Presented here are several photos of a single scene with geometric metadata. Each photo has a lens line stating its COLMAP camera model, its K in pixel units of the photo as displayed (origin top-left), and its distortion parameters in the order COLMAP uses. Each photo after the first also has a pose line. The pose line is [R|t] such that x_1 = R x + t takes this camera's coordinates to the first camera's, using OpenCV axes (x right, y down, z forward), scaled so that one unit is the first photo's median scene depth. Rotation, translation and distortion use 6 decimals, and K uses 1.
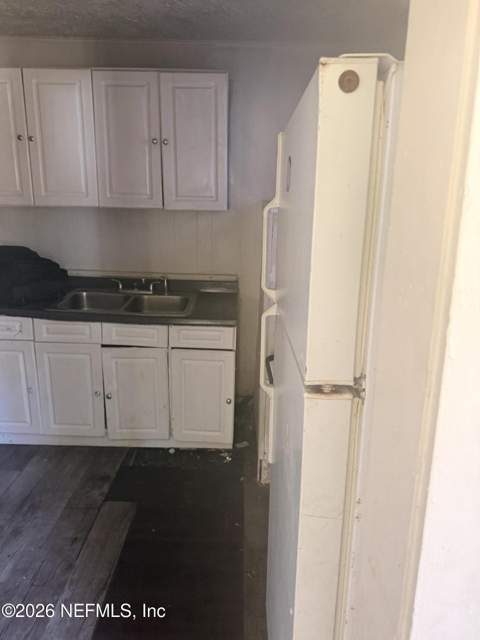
lens RADIAL K [[449.5, 0, 241.9], [0, 449.5, 320.1], [0, 0, 1]] dist [0.024792, -0.032279]
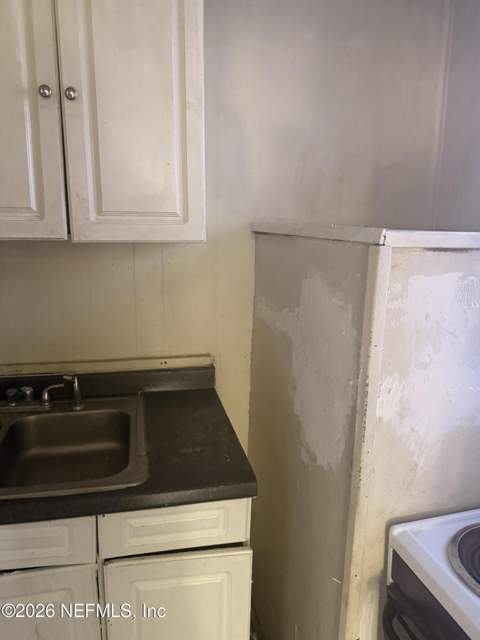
lens RADIAL K [[449.5, 0, 236.5], [0, 449.5, 319.0], [0, 0, 1]] dist [0.024792, -0.032279]
pose [[0.974507, -0.051502, 0.218367, -0.115022], [0.065418, 0.996230, -0.056979, -0.130353], [-0.214609, 0.069811, 0.974202, 0.525164]]
